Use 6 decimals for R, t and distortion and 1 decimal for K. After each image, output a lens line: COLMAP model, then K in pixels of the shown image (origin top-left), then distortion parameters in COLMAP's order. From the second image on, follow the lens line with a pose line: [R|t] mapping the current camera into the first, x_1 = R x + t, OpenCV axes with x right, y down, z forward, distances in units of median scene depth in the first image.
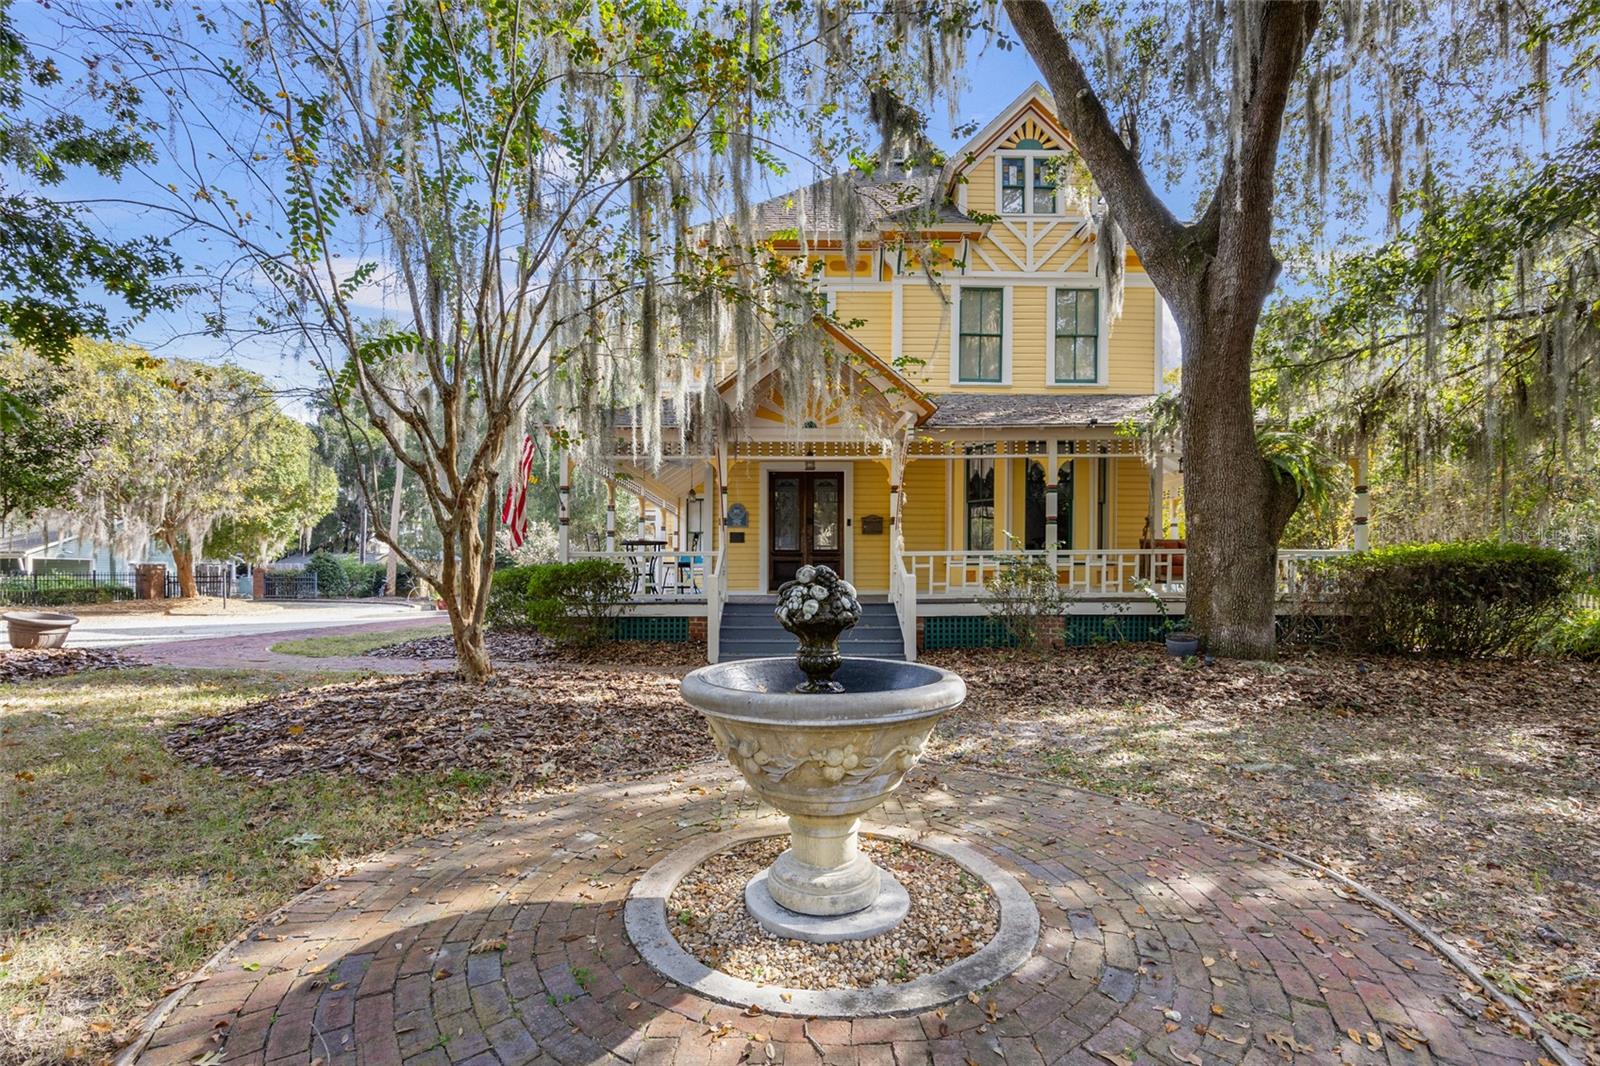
lens RADIAL K [[689.5, 0, 797.0], [0, 689.5, 585.6], [0, 0, 1]] dist [-0.001342, -0.000190]
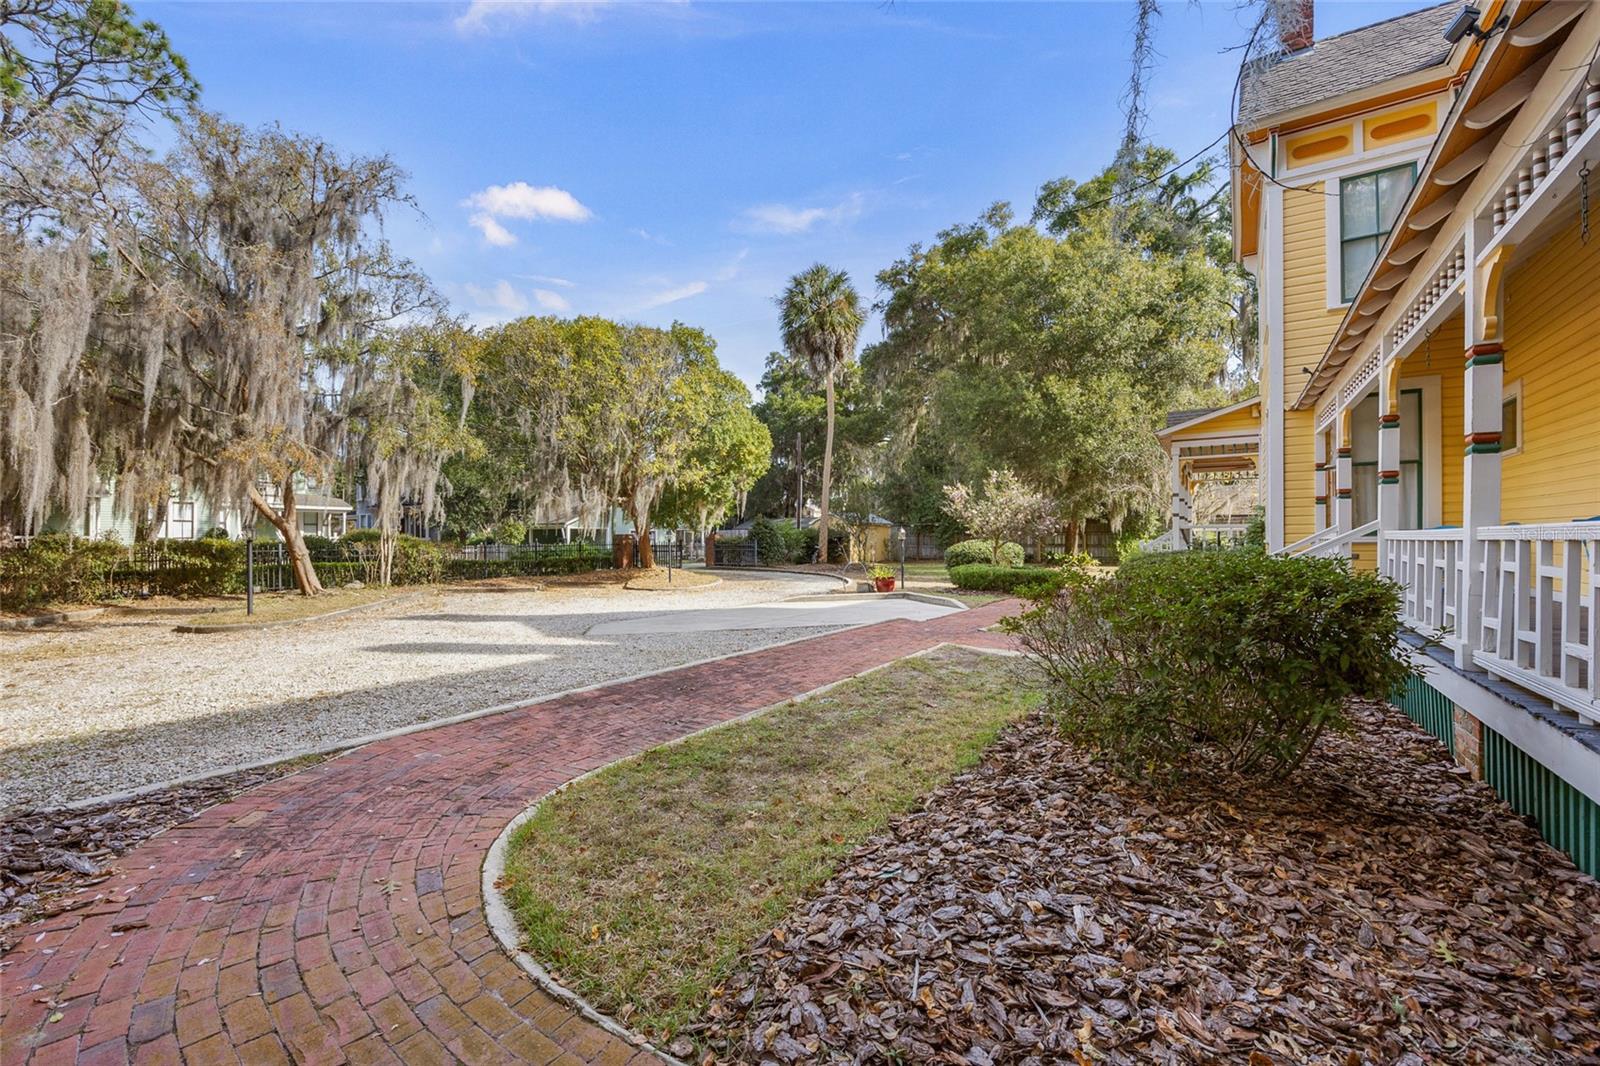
lens RADIAL K [[665.9, 0, 800.0], [0, 665.9, 533.0], [0, 0, 1]] dist [-0.001783, -0.000299]
pose [[0.844105, -0.011552, -0.536054, -0.180793], [0.003978, 0.999875, -0.015284, -0.017260], [0.536164, 0.010769, 0.844045, 0.303686]]
